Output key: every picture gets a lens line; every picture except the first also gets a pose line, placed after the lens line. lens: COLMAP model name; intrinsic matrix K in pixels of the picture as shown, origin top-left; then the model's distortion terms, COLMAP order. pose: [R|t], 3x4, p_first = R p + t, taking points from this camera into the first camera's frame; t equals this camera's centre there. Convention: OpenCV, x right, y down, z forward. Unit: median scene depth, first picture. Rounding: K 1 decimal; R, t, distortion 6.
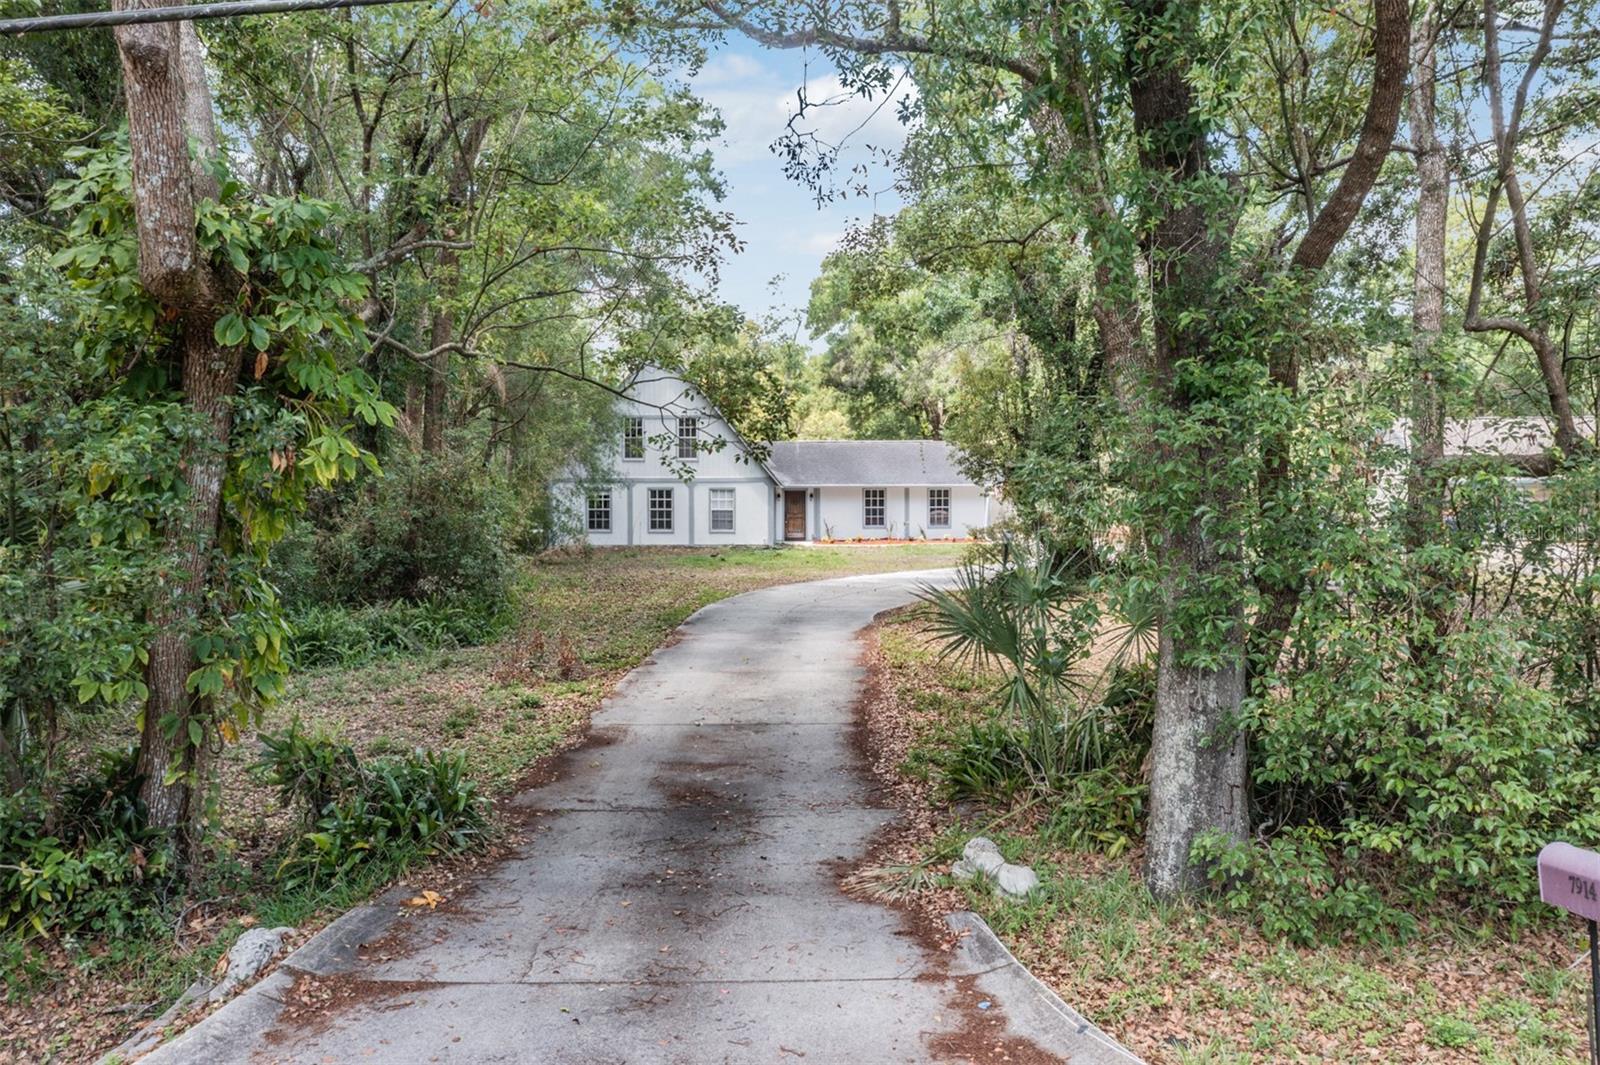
lens RADIAL K [[1297.4, 0, 801.2], [0, 1297.4, 480.7], [0, 0, 1]] dist [-0.013551, -0.002018]
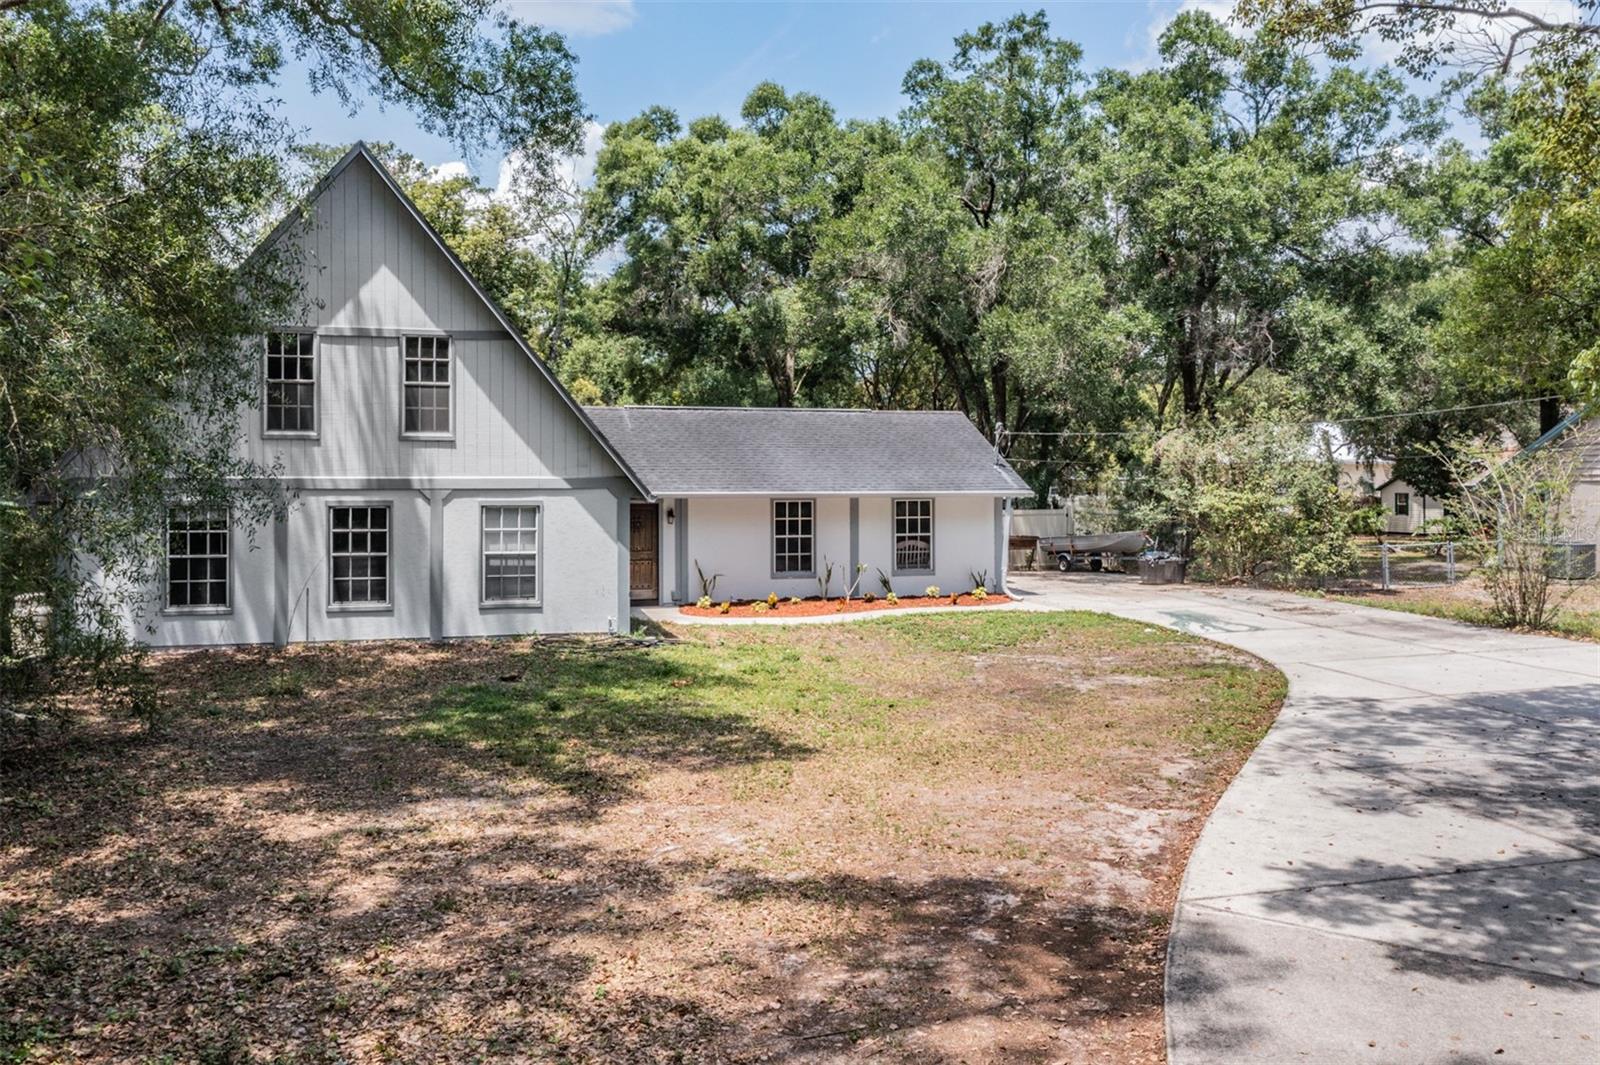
lens RADIAL K [[1297.4, 0, 801.2], [0, 1297.4, 480.7], [0, 0, 1]] dist [-0.013551, -0.002018]
pose [[0.967868, 0.002261, 0.251450, -0.068424], [-0.003746, 0.999978, 0.005425, -0.003922], [-0.251433, -0.006193, 0.967855, 0.509169]]
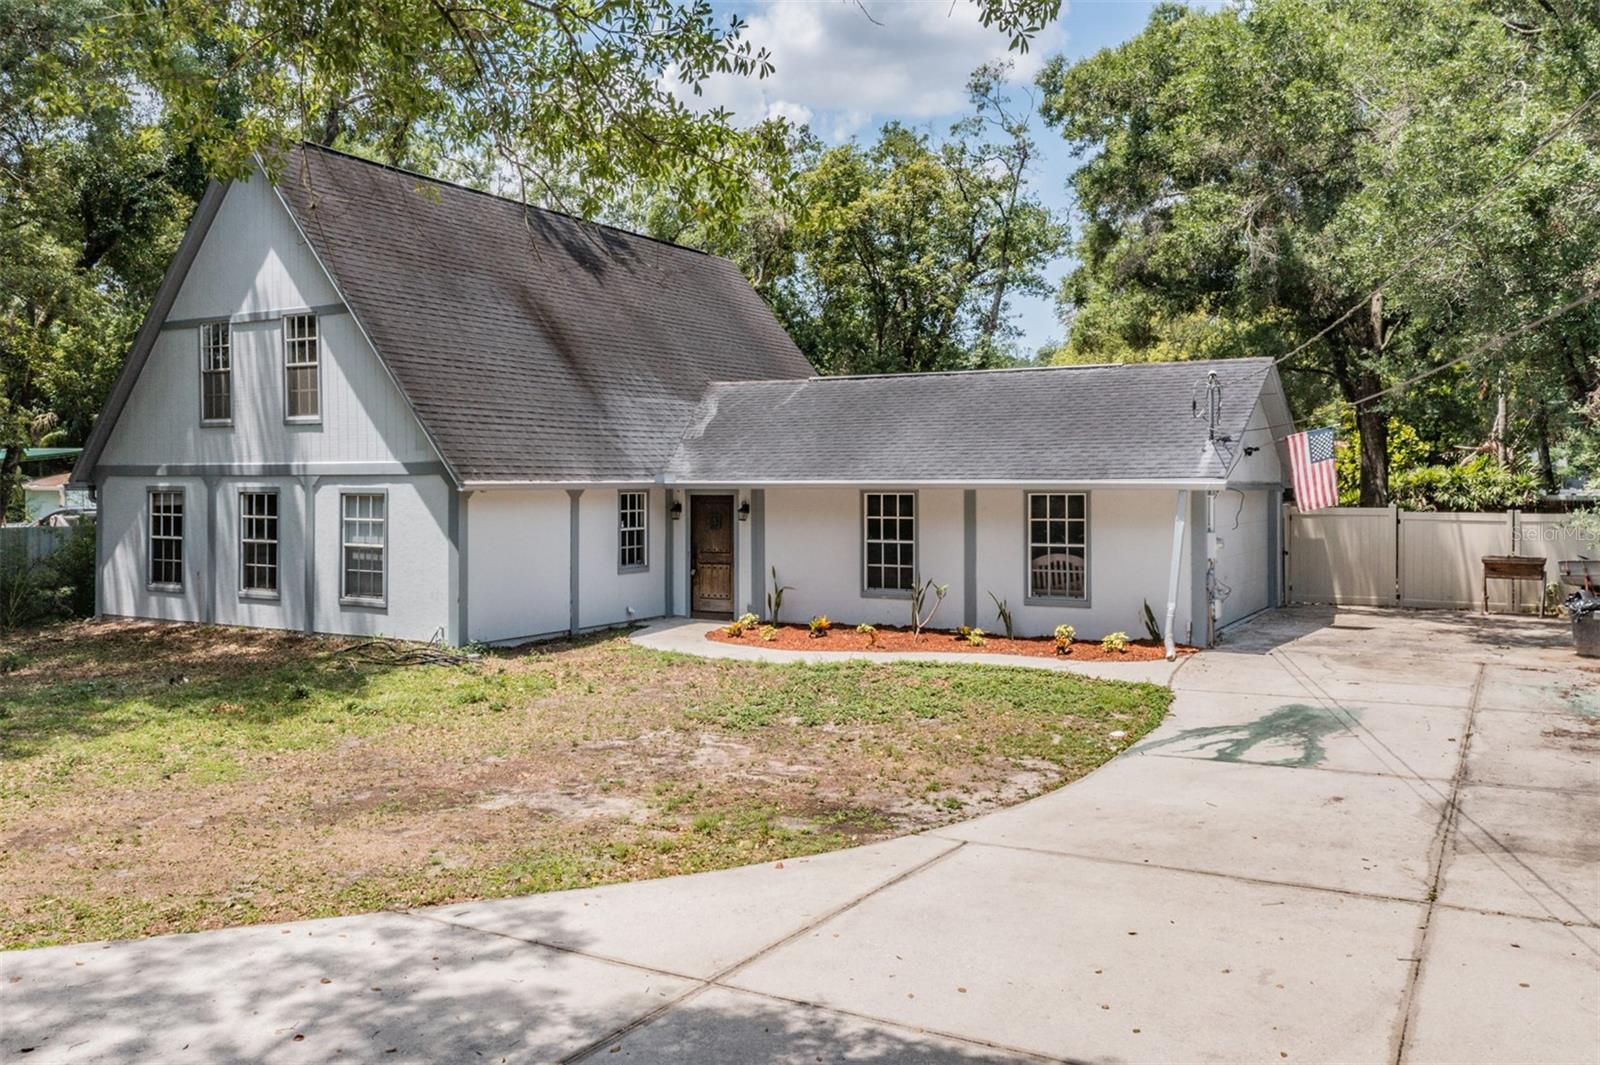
lens RADIAL K [[1297.4, 0, 801.2], [0, 1297.4, 480.7], [0, 0, 1]] dist [-0.013551, -0.002018]
pose [[0.853413, 0.001268, -0.521234, 0.230323], [0.002371, 0.999977, 0.006314, 0.000621], [0.521230, -0.006625, 0.853391, 0.669254]]
